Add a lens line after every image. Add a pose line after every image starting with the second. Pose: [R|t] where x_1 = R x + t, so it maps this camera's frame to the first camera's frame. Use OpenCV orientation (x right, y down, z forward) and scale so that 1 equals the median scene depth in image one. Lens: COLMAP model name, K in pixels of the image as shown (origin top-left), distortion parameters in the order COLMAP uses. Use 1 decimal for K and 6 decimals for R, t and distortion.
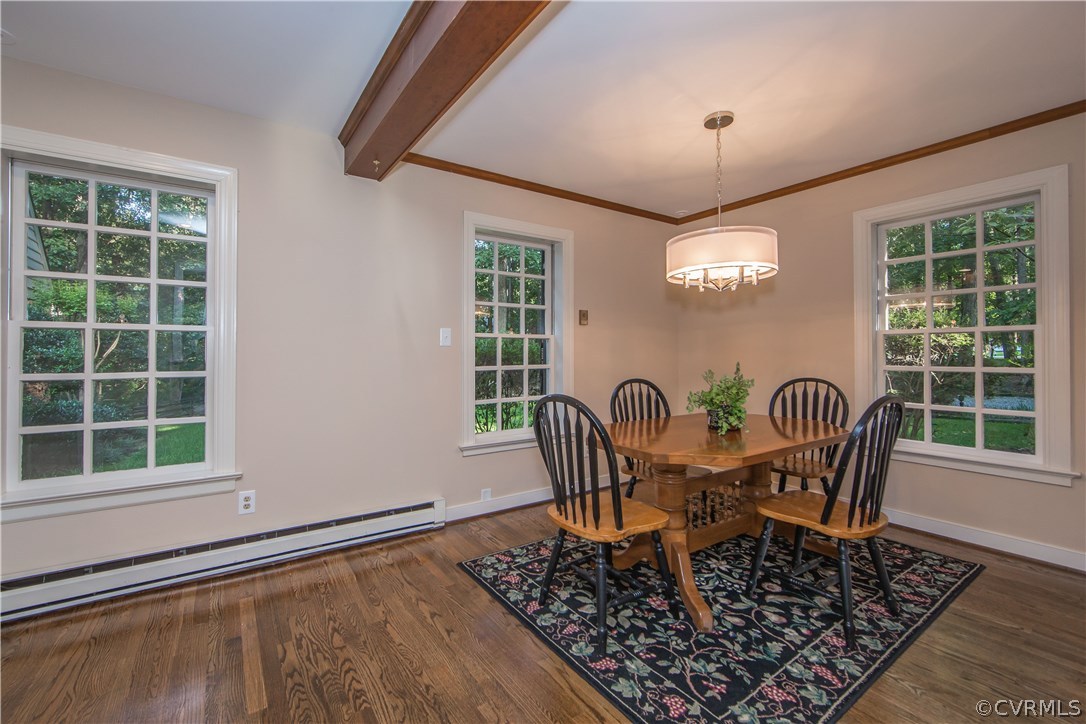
lens RADIAL K [[460.2, 0, 541.4], [0, 460.2, 353.5], [0, 0, 1]] dist [-0.004297, 0.000166]
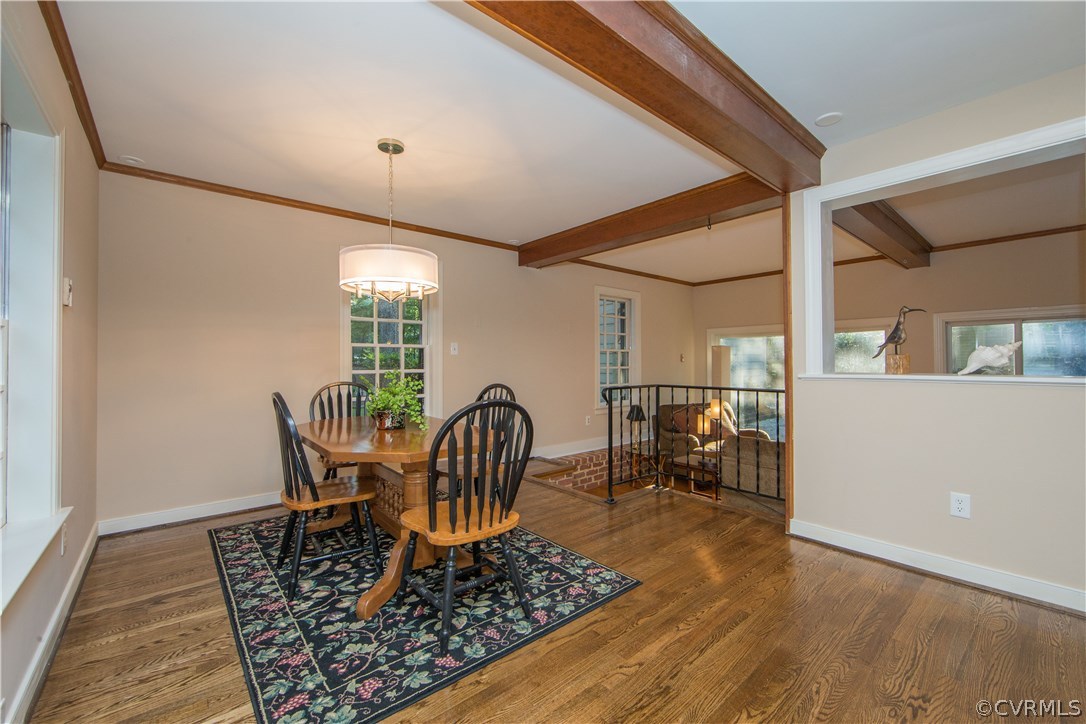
lens RADIAL K [[433.3, 0, 543.2], [0, 433.3, 358.9], [0, 0, 1]] dist [-0.002383, -0.000442]
pose [[-0.087606, 0.010514, 0.996100, -0.734798], [0.004827, 0.999937, -0.010130, 0.012701], [-0.996143, 0.003920, -0.087652, 0.806153]]
